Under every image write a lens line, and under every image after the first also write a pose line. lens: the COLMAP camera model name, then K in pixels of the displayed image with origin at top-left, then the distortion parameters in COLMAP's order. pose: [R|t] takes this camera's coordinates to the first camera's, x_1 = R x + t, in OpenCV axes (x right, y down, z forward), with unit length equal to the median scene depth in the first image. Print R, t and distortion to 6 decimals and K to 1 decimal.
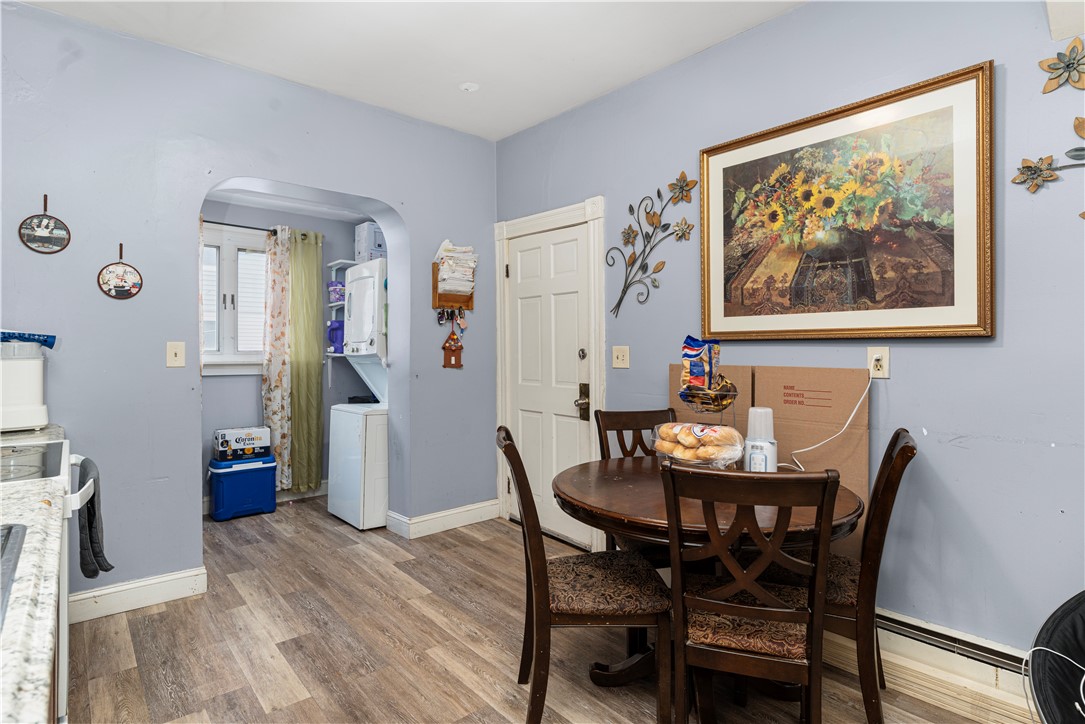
lens RADIAL K [[562.0, 0, 543.3], [0, 562.0, 348.9], [0, 0, 1]] dist [0.002665, 0.000529]
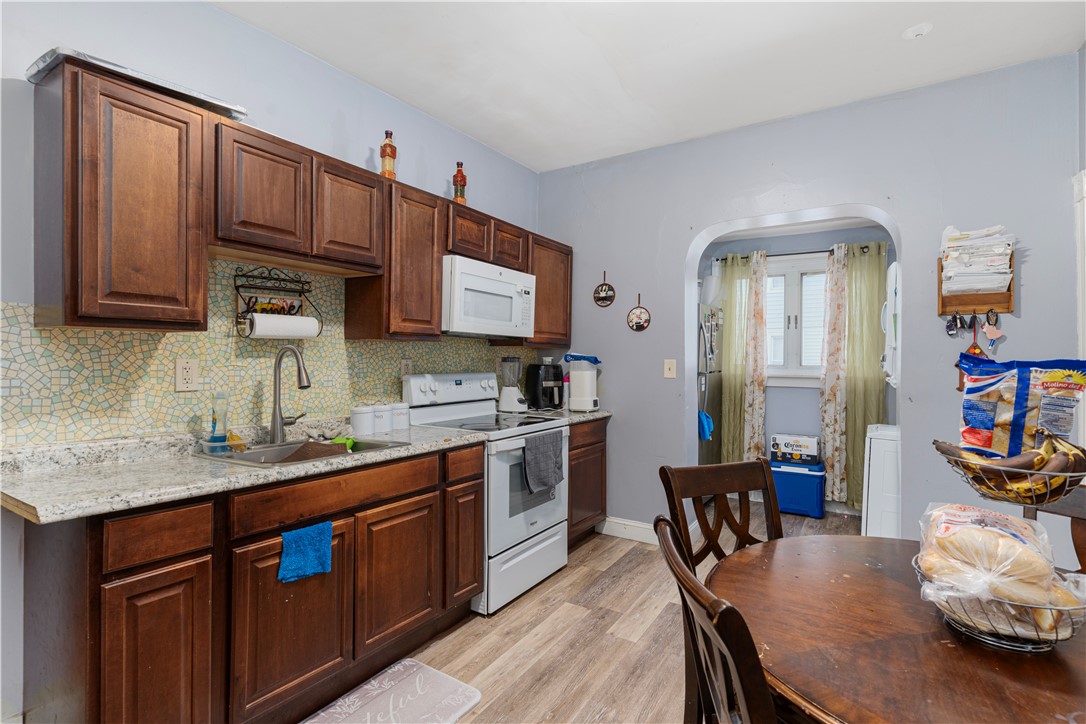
lens RADIAL K [[522.5, 0, 543.0], [0, 522.5, 362.0], [0, 0, 1]] dist [0.002549, 0.000239]
pose [[0.290432, 0.005045, -0.956882, 0.335001], [-0.001689, 0.999987, 0.004760, -0.008809], [0.956894, 0.000233, 0.290437, 0.239148]]
